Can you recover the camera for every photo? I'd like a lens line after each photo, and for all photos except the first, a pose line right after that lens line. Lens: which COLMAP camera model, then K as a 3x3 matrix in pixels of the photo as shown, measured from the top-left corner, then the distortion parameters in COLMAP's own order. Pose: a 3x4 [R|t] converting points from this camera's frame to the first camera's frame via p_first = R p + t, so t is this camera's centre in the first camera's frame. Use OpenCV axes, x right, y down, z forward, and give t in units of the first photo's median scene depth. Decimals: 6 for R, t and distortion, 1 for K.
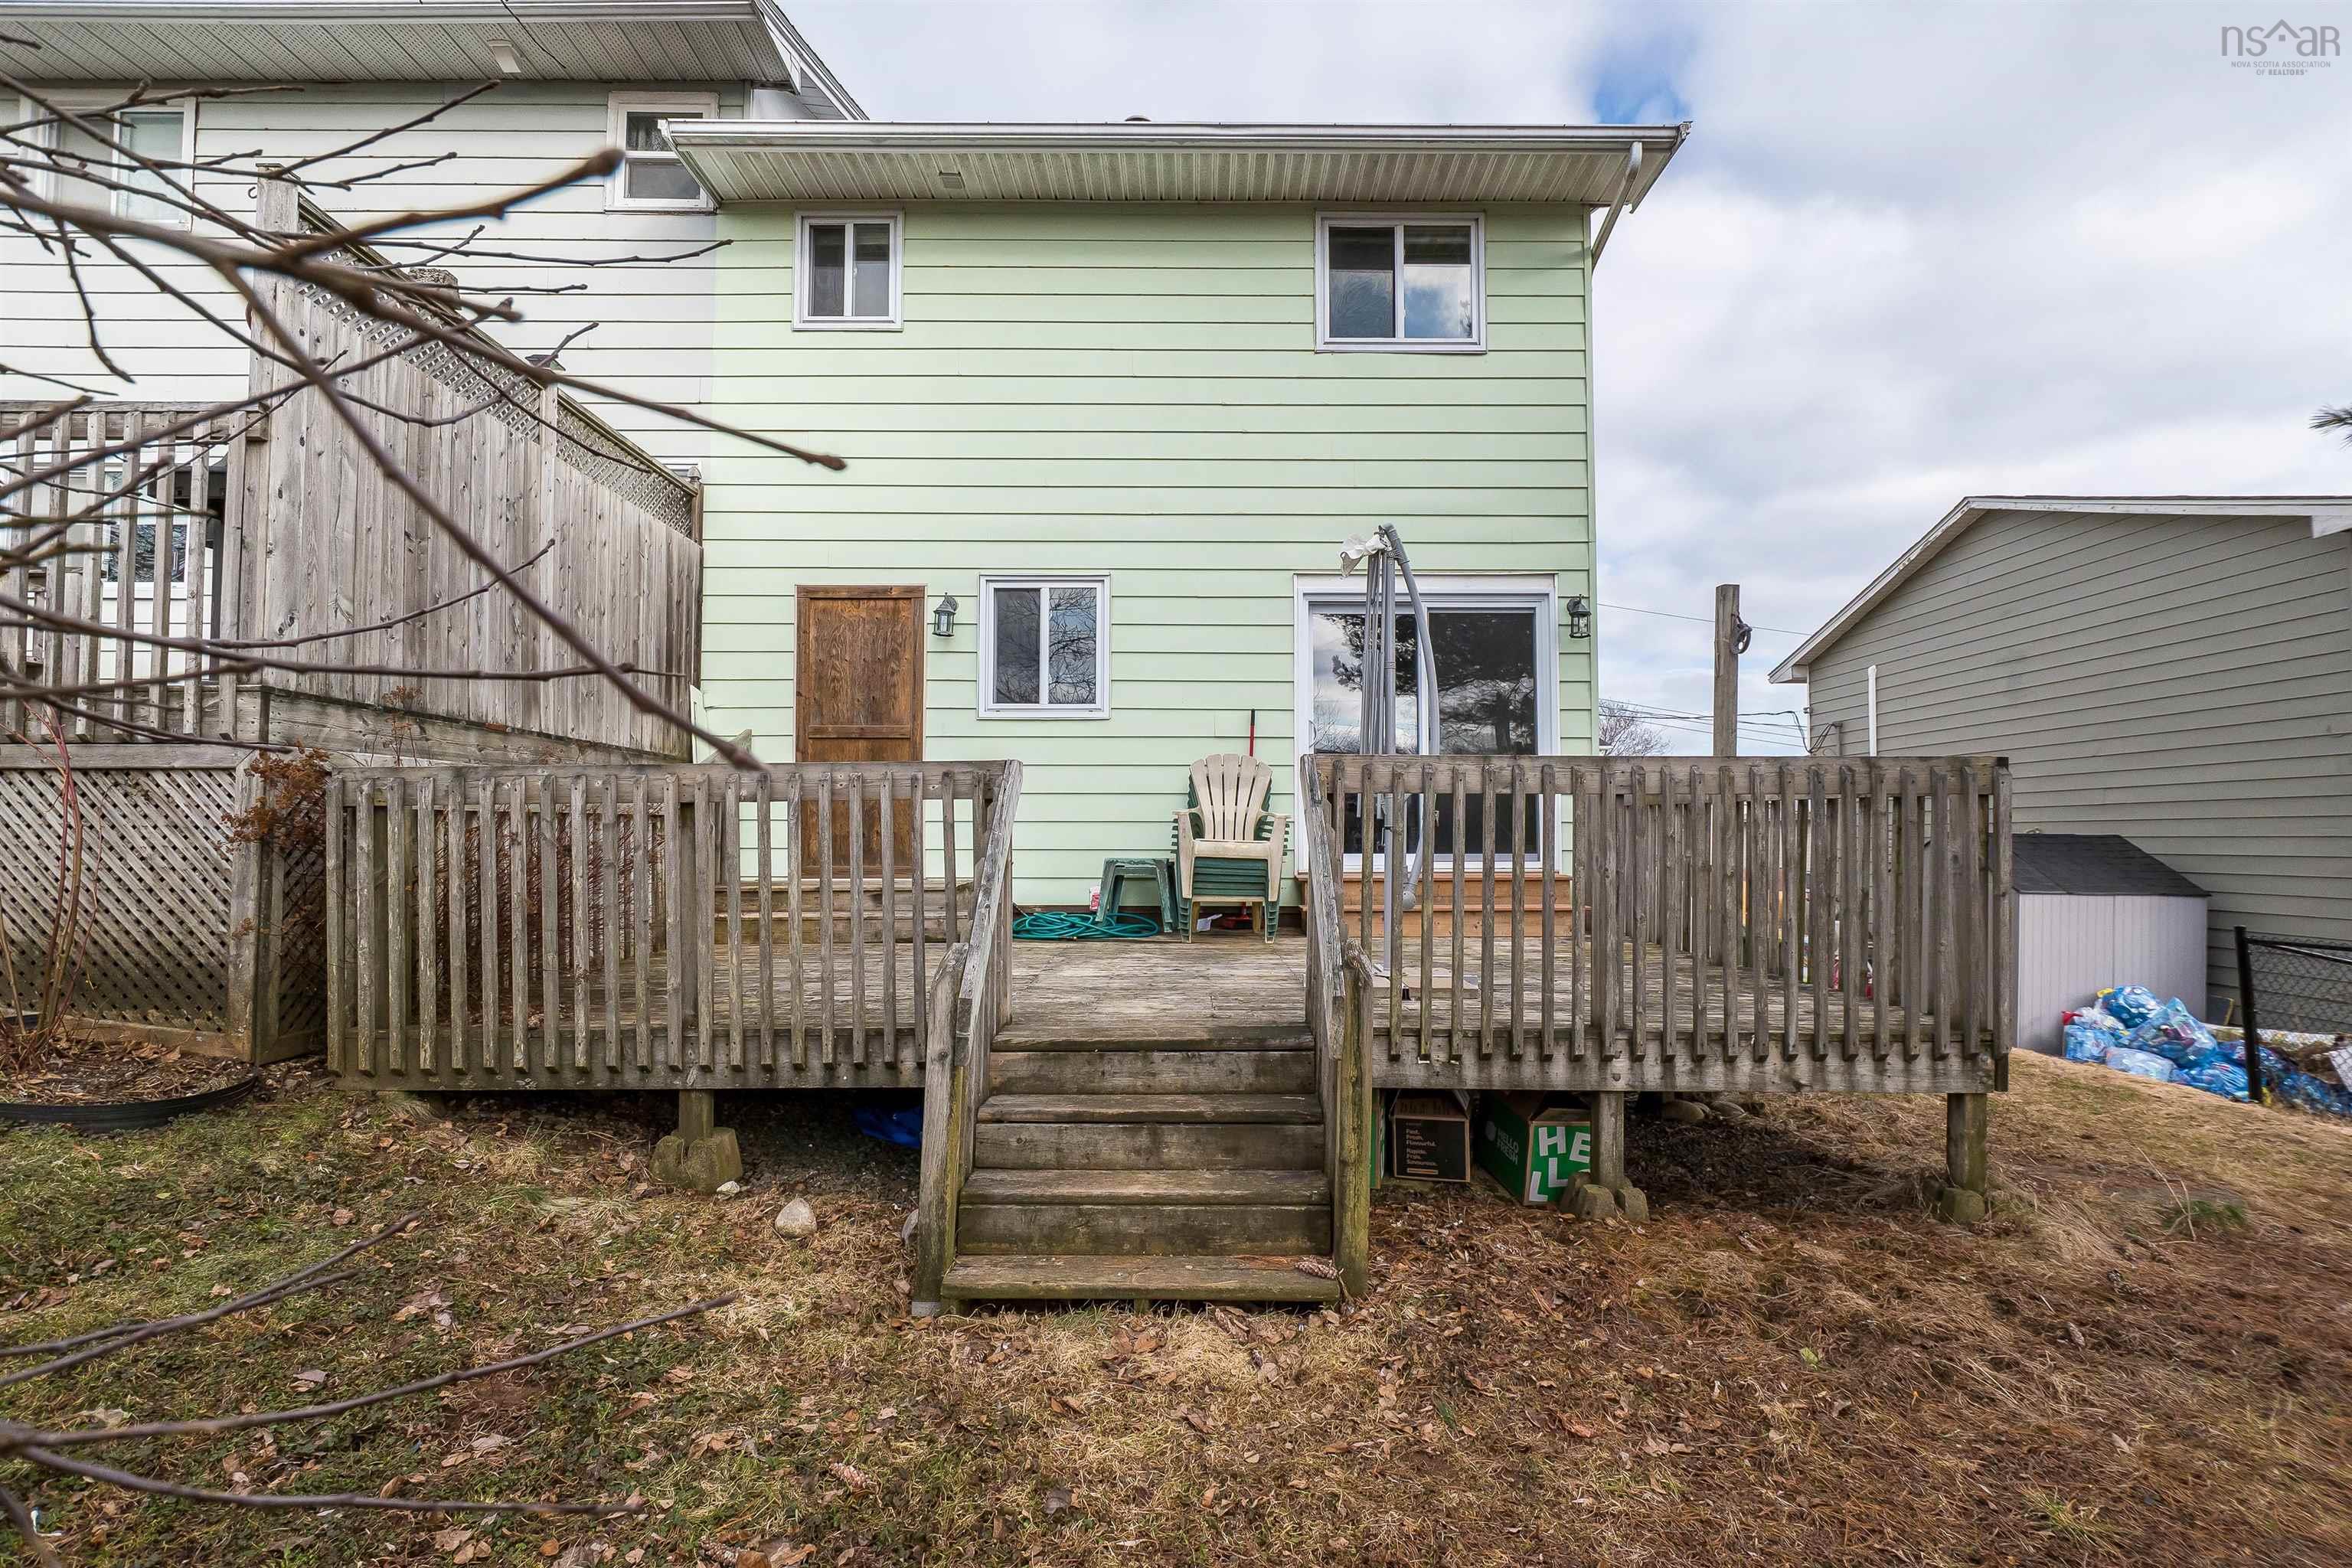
lens RADIAL K [[1048.2, 0, 1186.3], [0, 1048.2, 796.8], [0, 0, 1]] dist [0.009424, -0.000028]
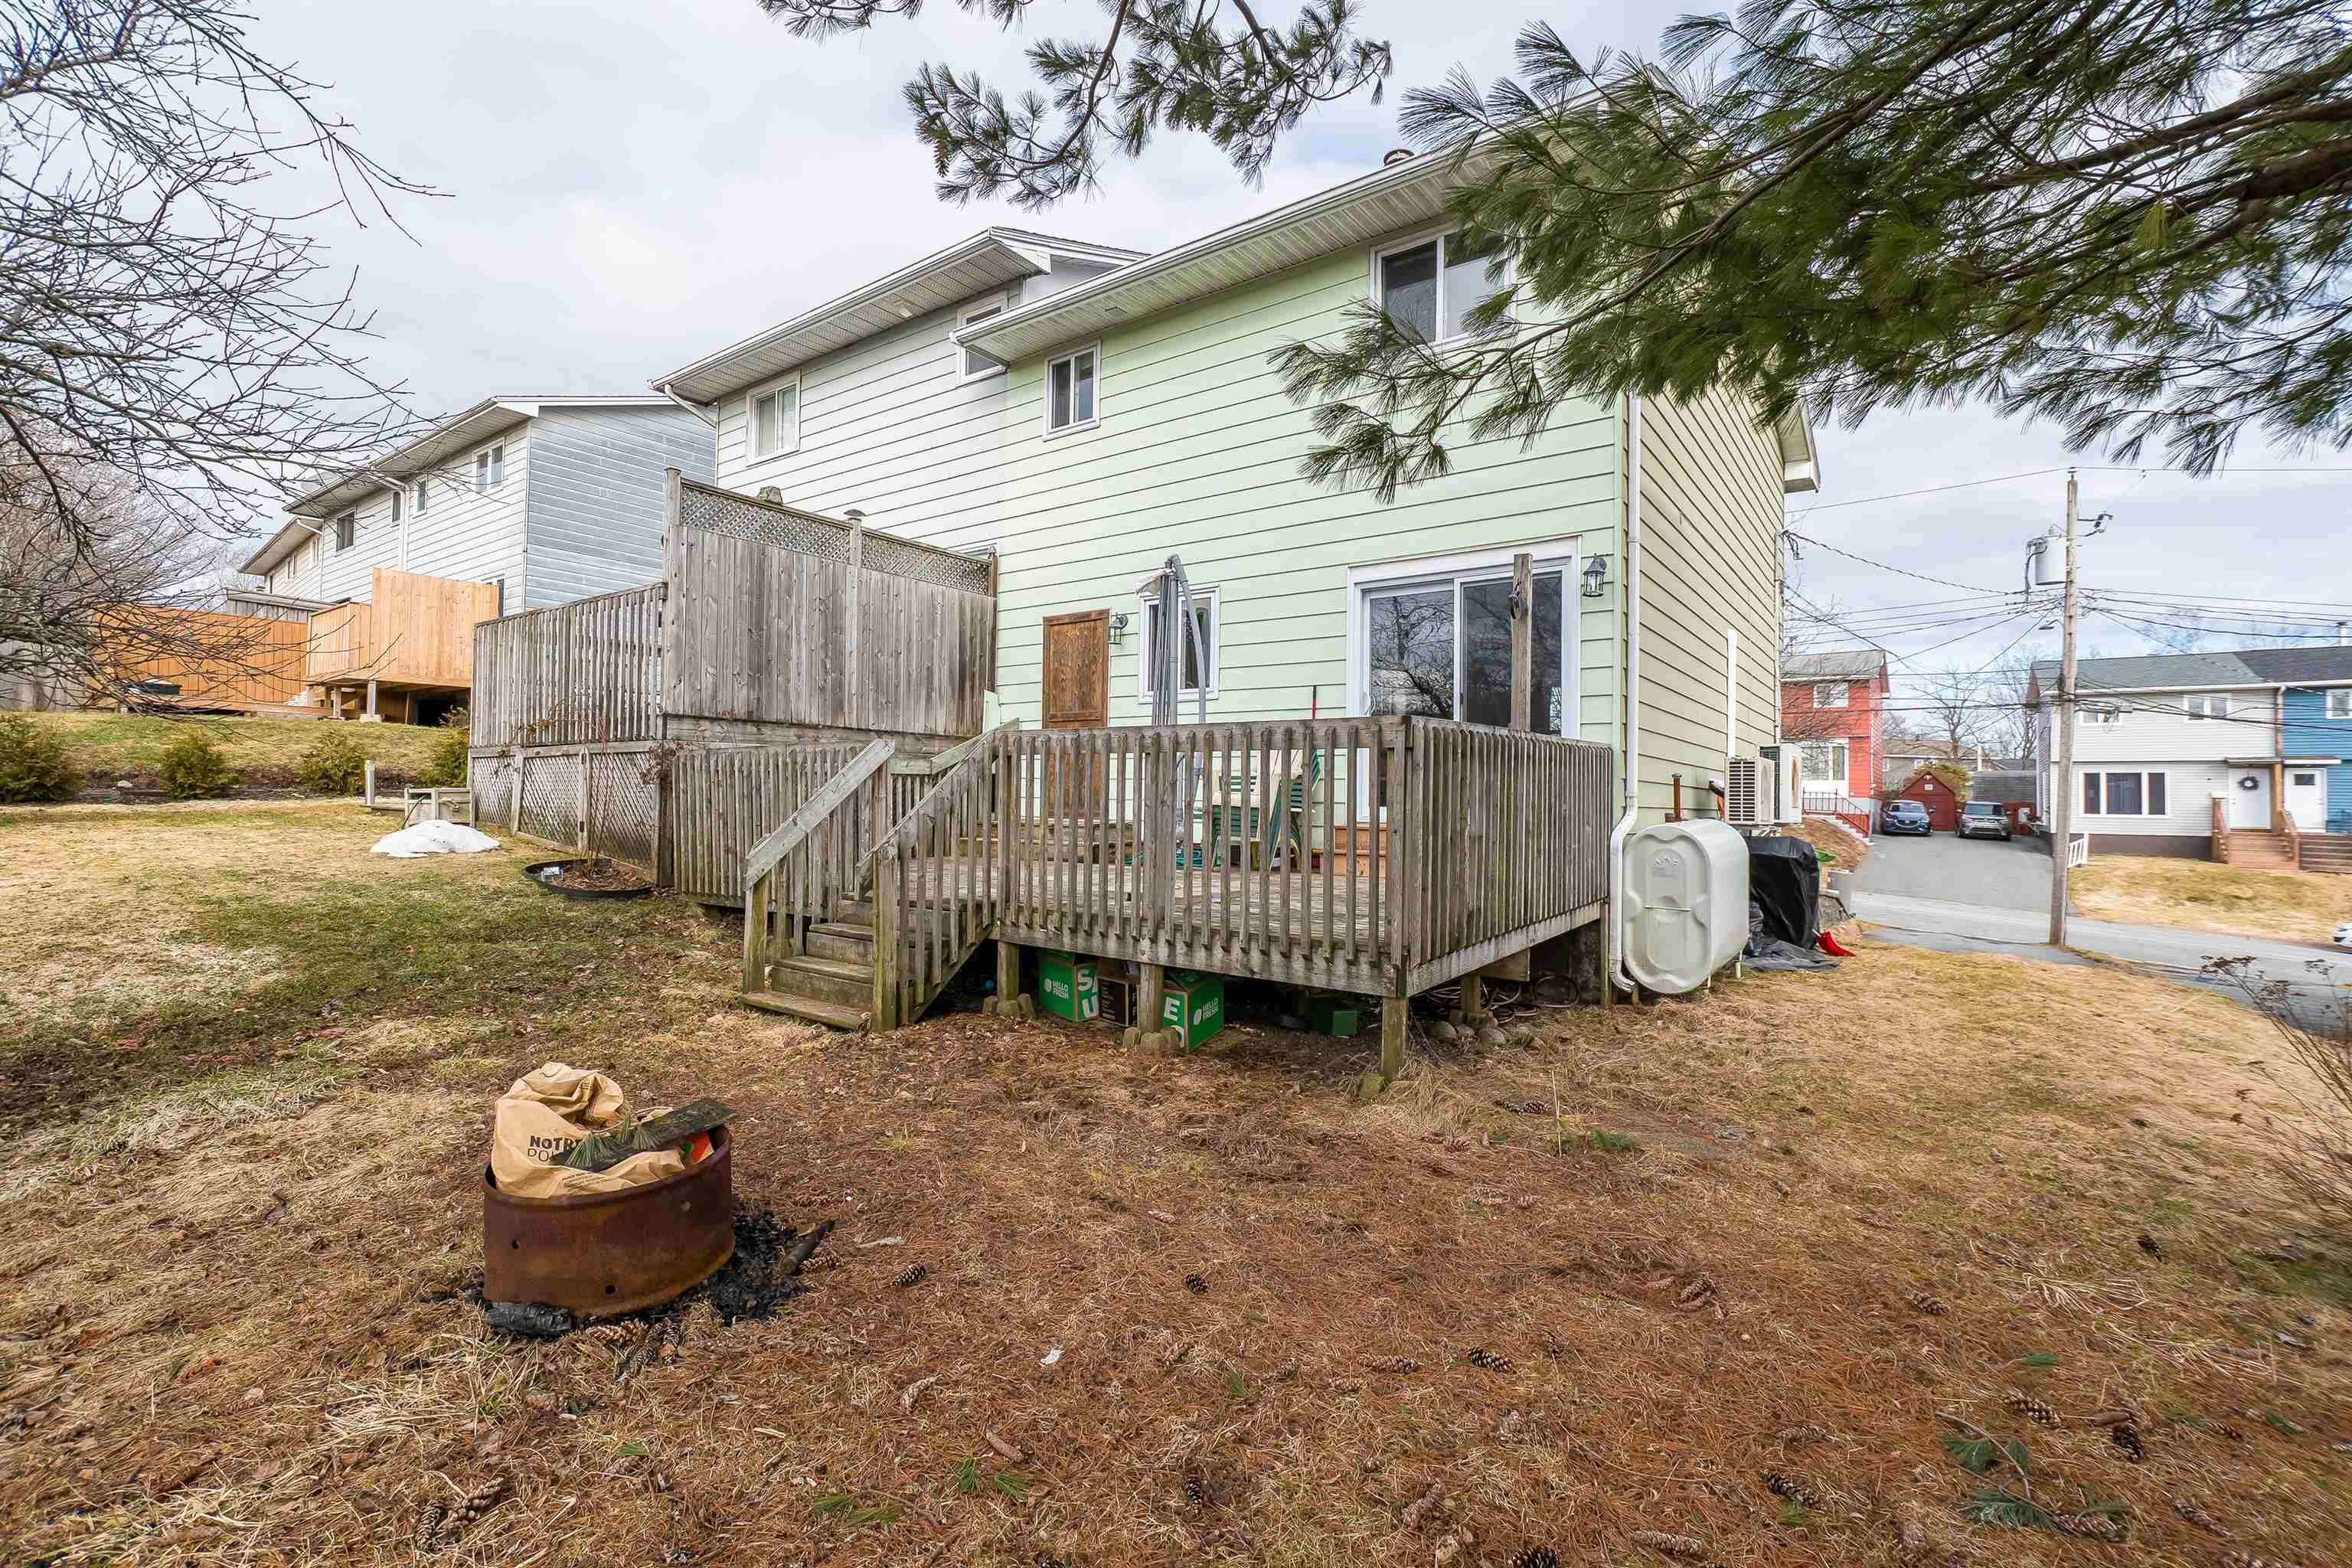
lens RADIAL K [[1026.8, 0, 1176.0], [0, 1026.8, 784.0], [0, 0, 1]] dist [0.001914, -0.000137]
pose [[0.803369, 0.001679, -0.595479, 0.630102], [0.010645, 0.999796, 0.017181, 0.007936], [0.595387, -0.020141, 0.803187, -0.040971]]
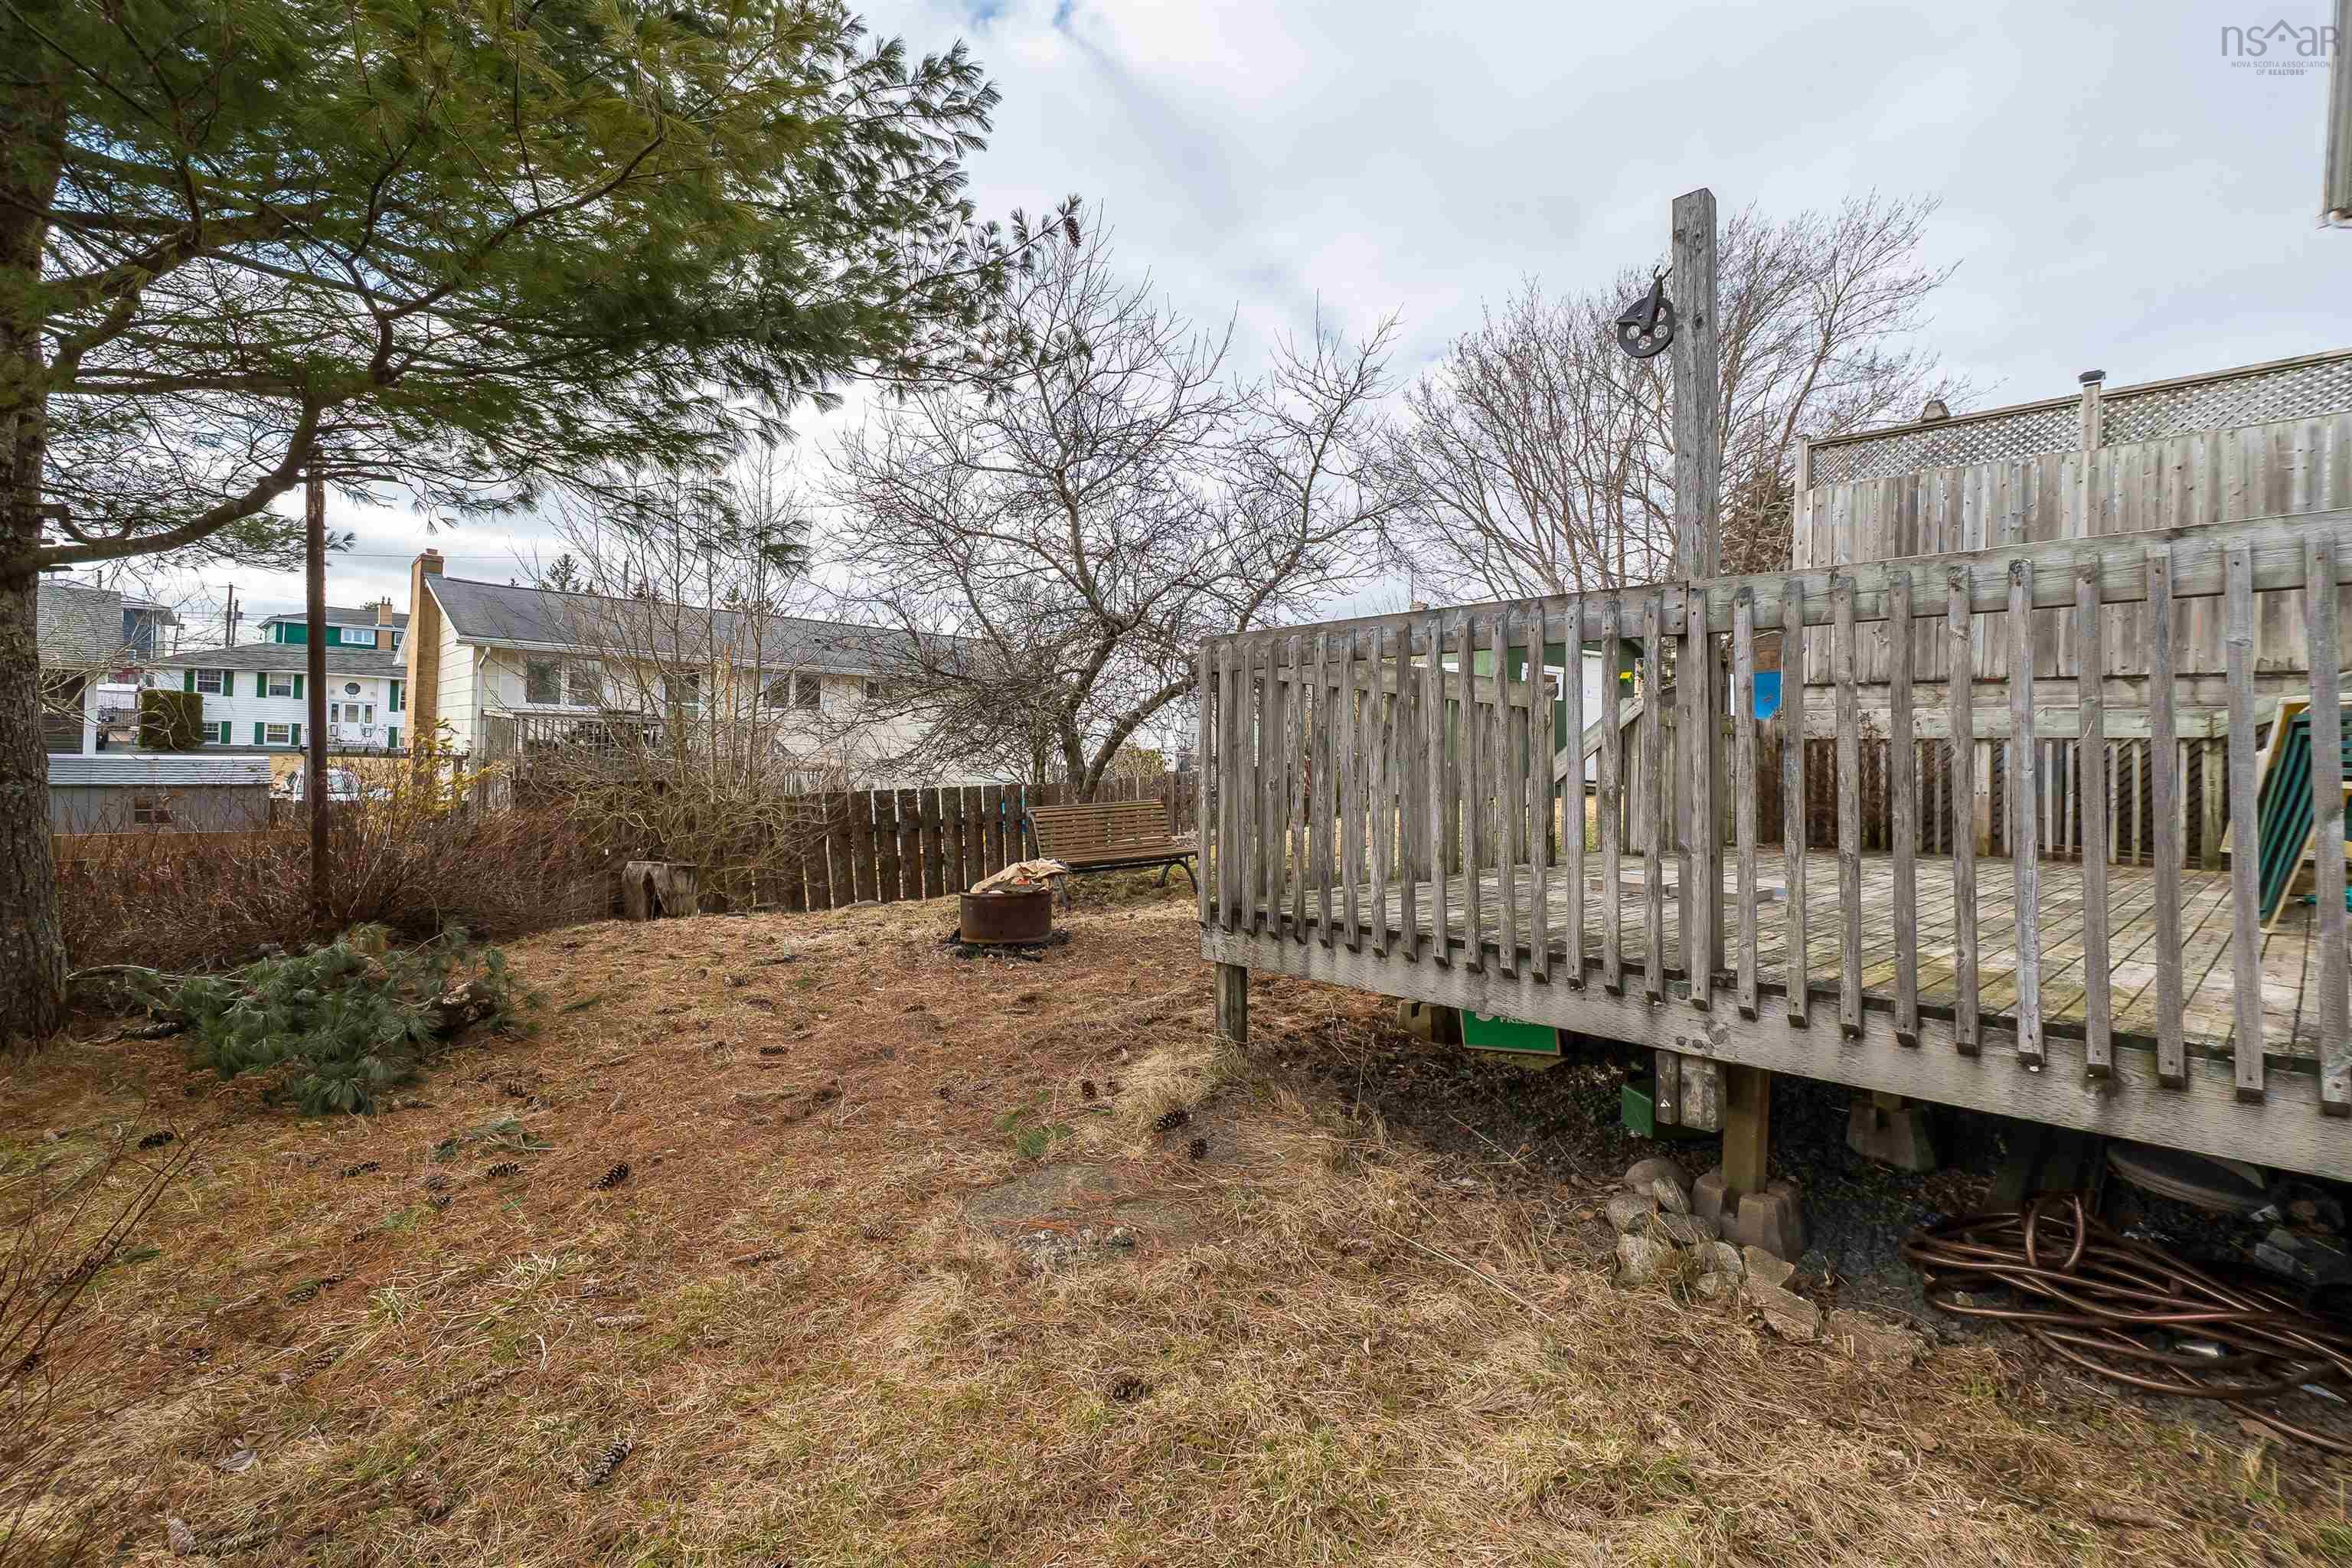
lens RADIAL K [[1026.8, 0, 1176.0], [0, 1026.8, 784.0], [0, 0, 1]] dist [0.001914, -0.000137]
pose [[-0.736973, -0.005408, -0.675901, 0.772212], [-0.008454, 0.999964, 0.001217, 0.059467], [0.675869, 0.006611, -0.736992, 0.884757]]
